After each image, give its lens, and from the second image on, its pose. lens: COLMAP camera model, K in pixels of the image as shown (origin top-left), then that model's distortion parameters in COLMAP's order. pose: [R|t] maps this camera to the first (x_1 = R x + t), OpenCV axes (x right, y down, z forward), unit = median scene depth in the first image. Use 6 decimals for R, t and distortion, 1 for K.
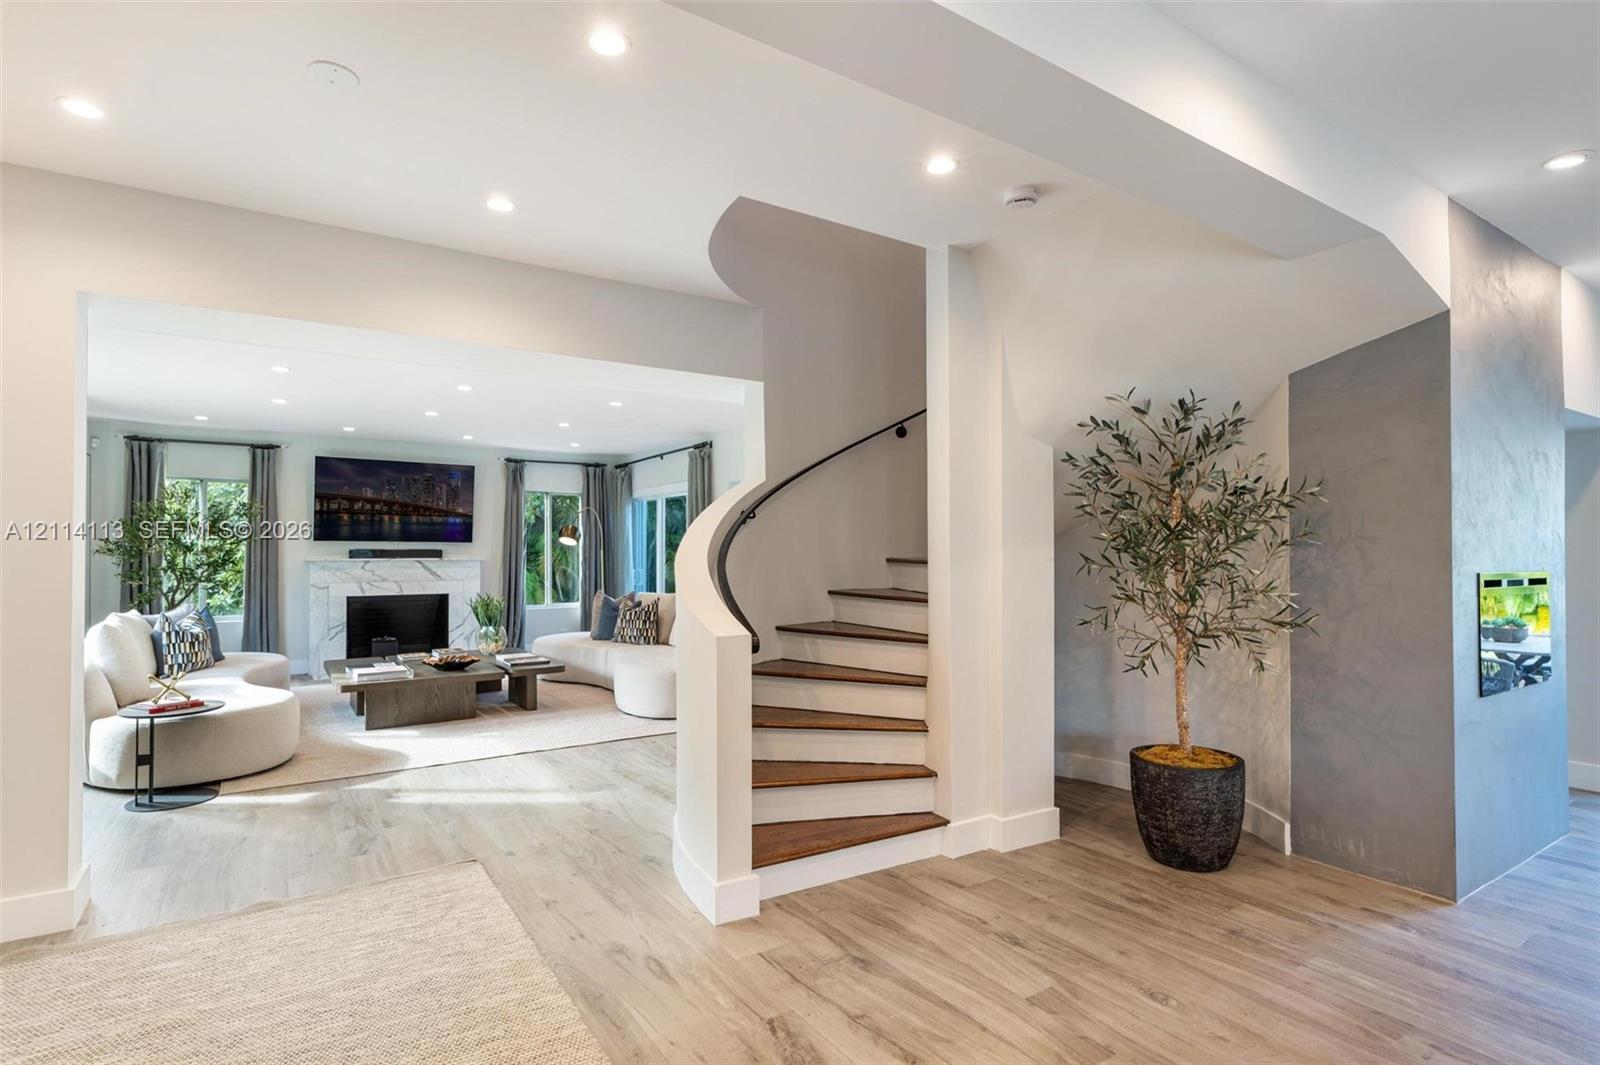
lens RADIAL K [[801.9, 0, 809.0], [0, 801.9, 548.2], [0, 0, 1]] dist [0.004114, -0.000255]
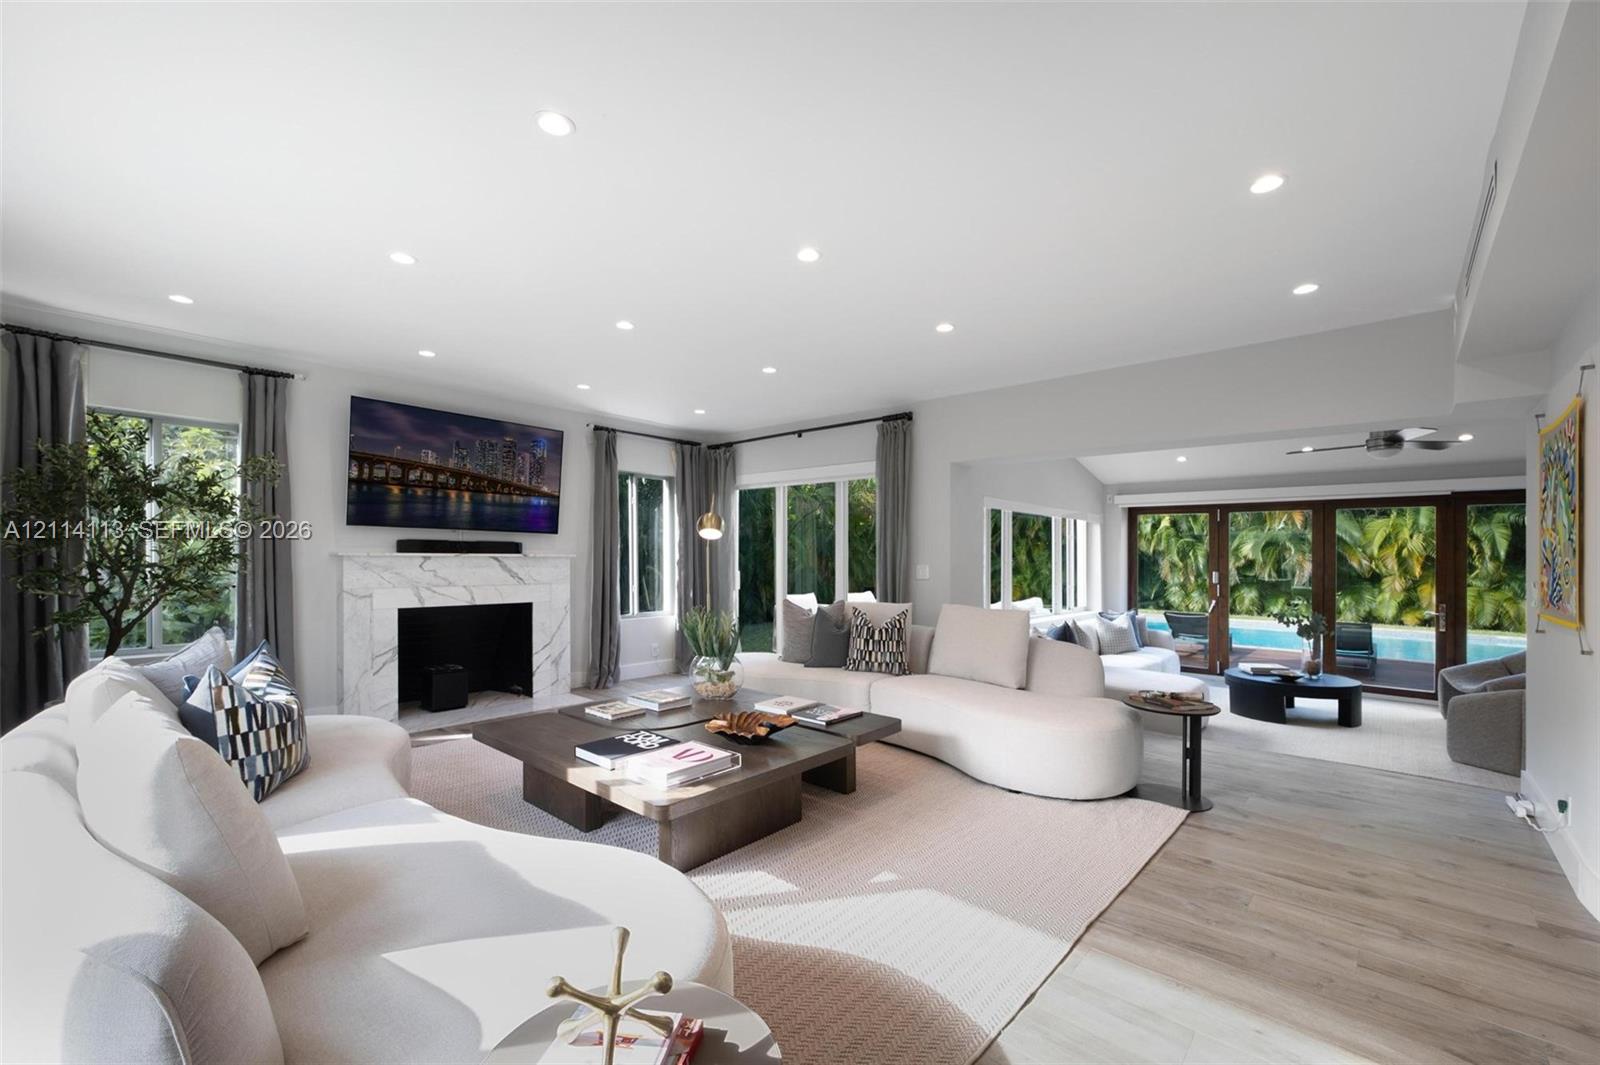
lens RADIAL K [[659.8, 0, 804.5], [0, 659.8, 556.5], [0, 0, 1]] dist [0.001281, 0.000252]
pose [[0.967051, 0.013253, 0.254238, -0.391218], [-0.014818, 0.999881, 0.004241, 0.009464], [-0.254152, -0.007868, 0.967132, 0.380168]]
